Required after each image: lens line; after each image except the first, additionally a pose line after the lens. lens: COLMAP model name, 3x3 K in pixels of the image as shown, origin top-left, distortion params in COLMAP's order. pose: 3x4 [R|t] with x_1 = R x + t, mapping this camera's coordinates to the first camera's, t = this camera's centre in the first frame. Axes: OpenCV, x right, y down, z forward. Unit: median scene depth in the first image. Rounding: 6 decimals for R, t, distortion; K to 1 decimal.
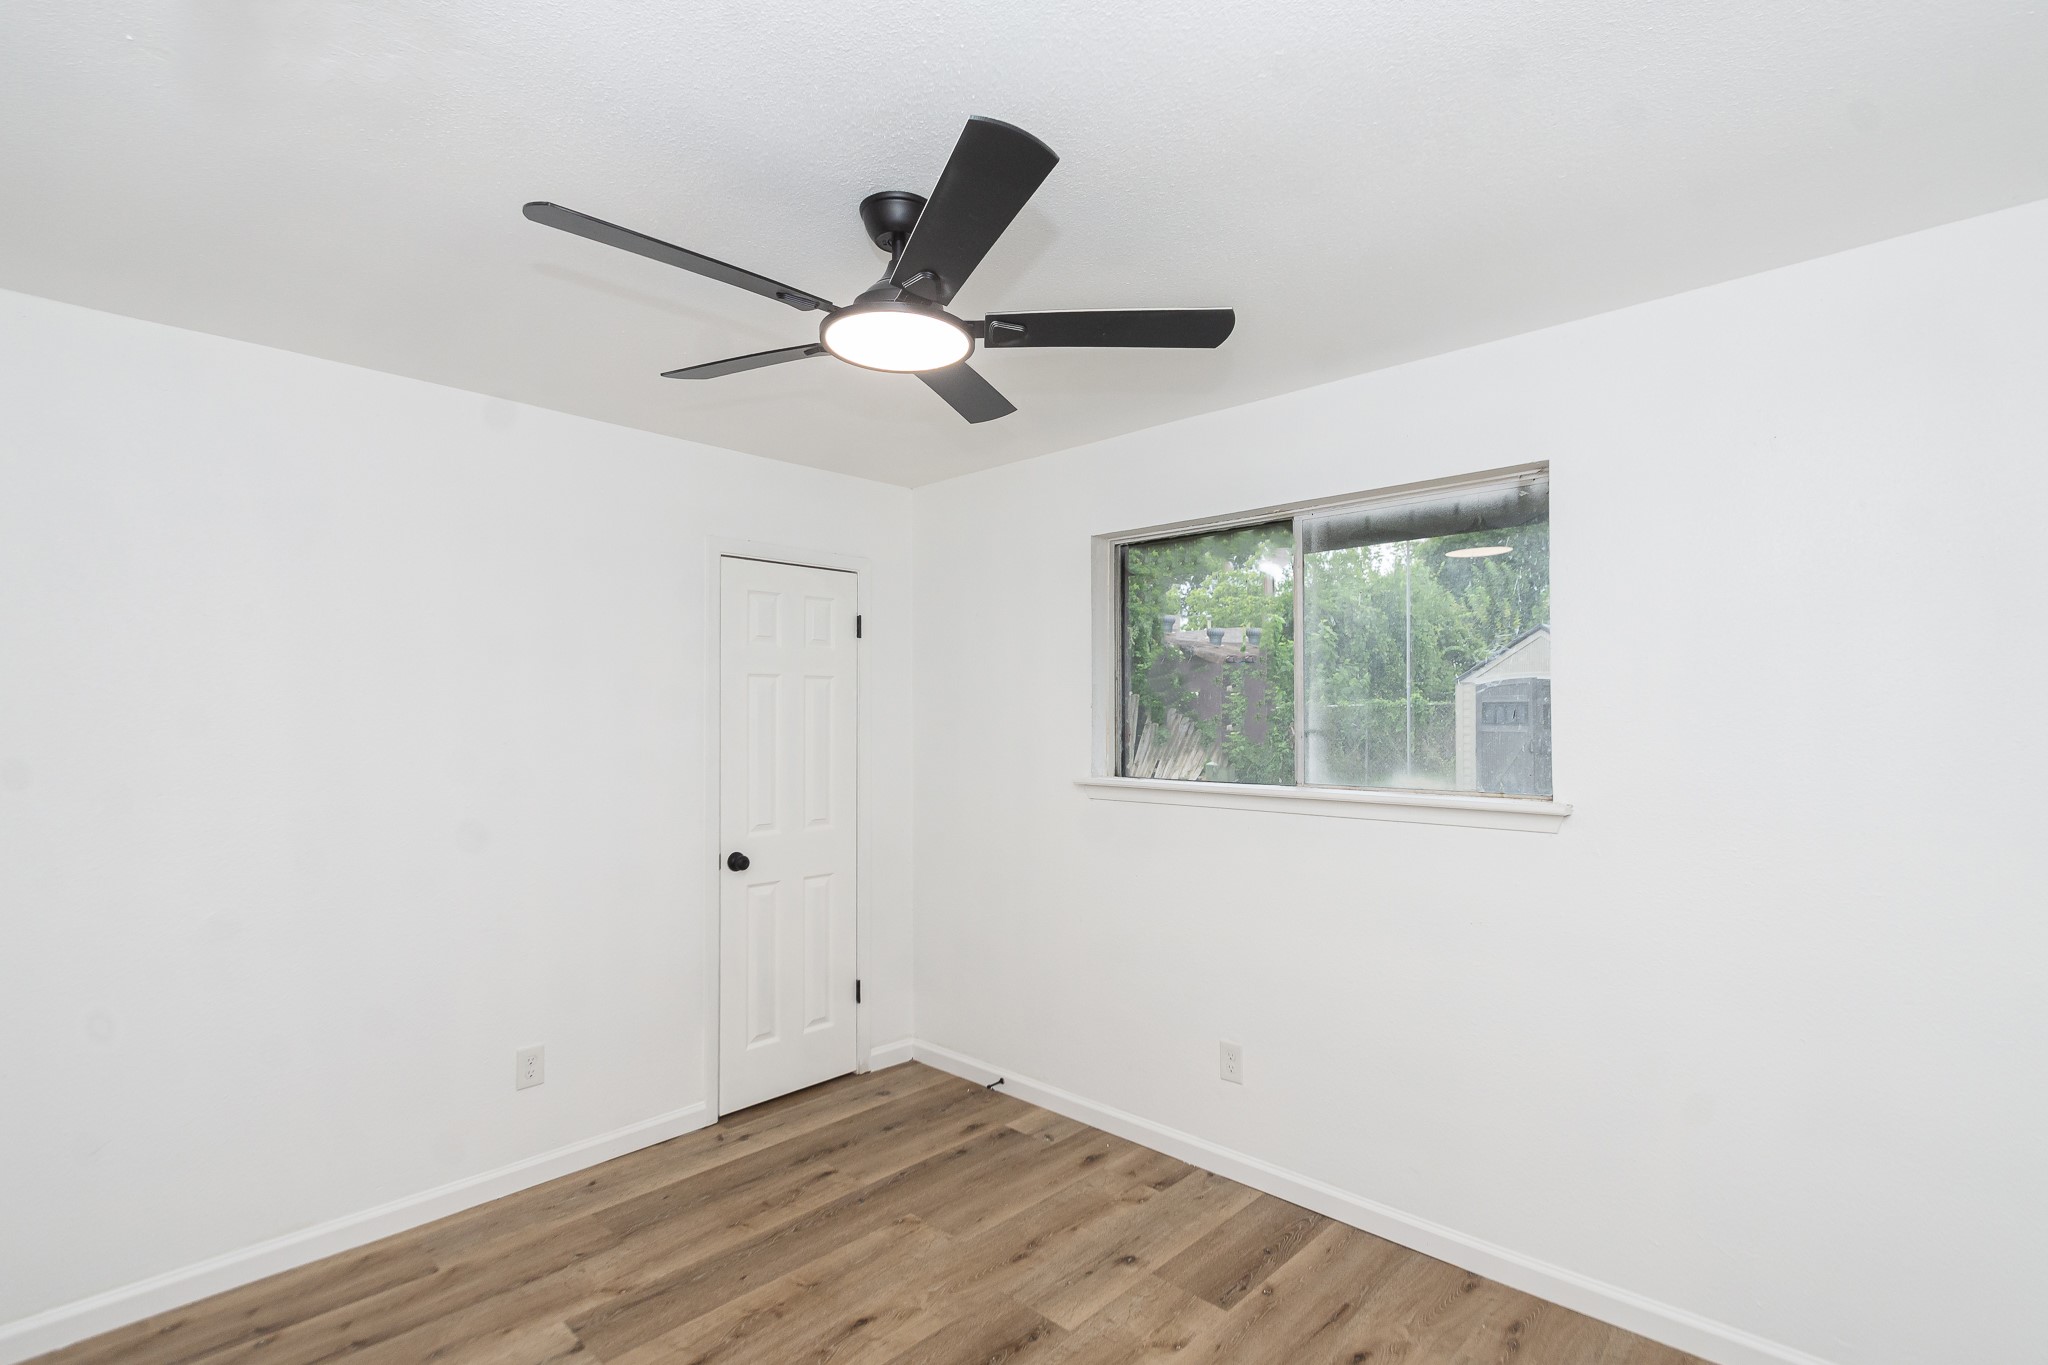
lens RADIAL K [[943.5, 0, 1025.1], [0, 943.5, 727.8], [0, 0, 1]] dist [-0.003249, -0.000481]
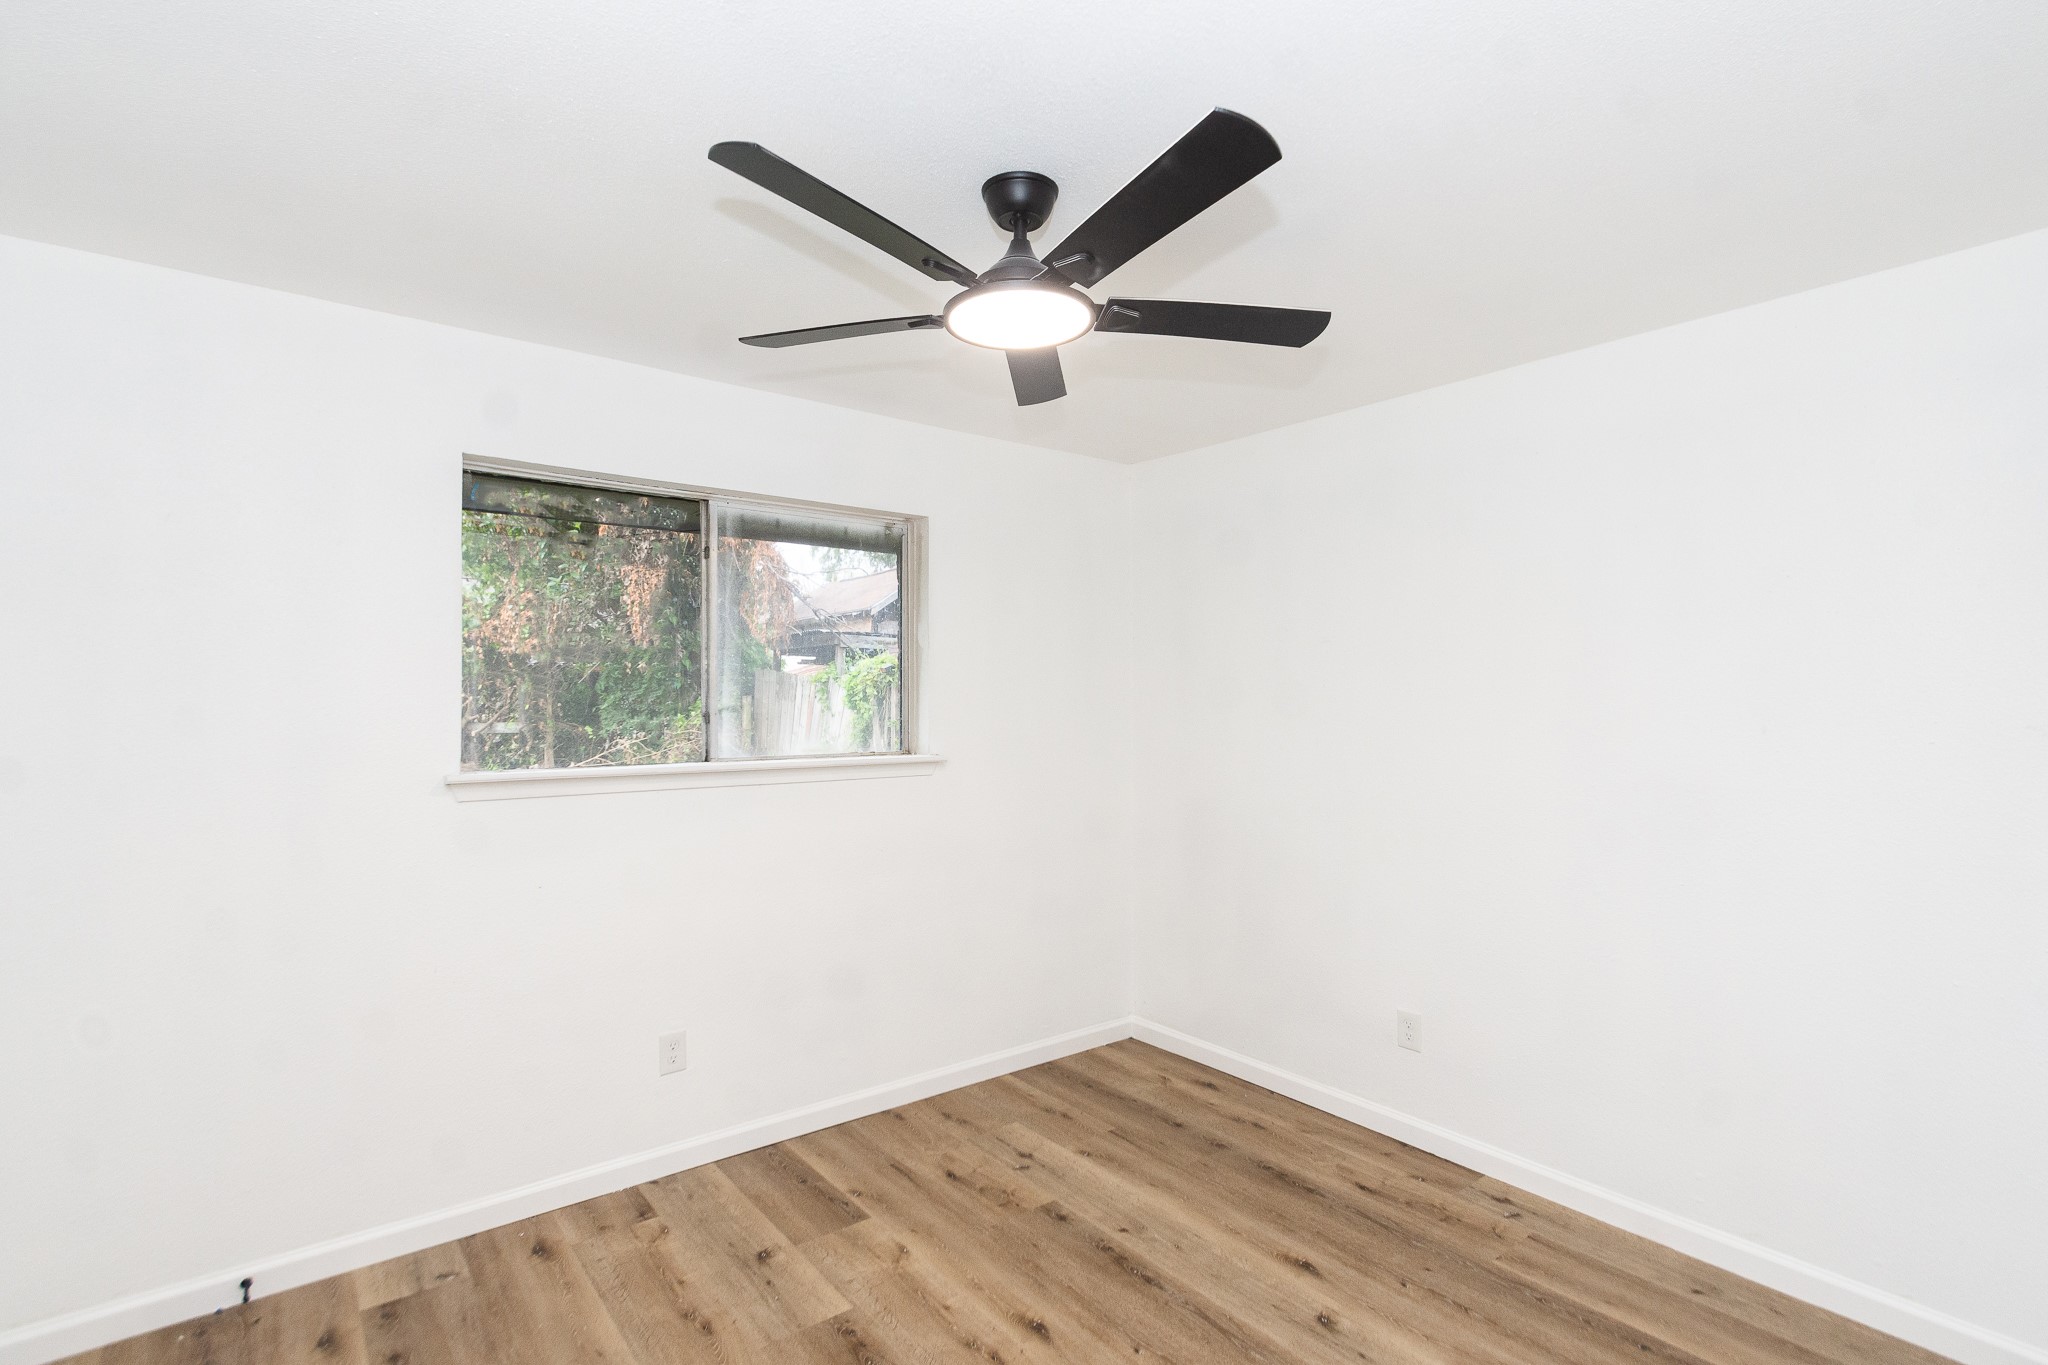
lens RADIAL K [[957.6, 0, 1020.1], [0, 957.6, 715.0], [0, 0, 1]] dist [0.036478, -0.023882]
pose [[0.160442, -0.019158, 0.986859, -0.791806], [0.010157, 0.999791, 0.017758, -0.004068], [-0.986993, 0.007175, 0.160603, 0.559863]]
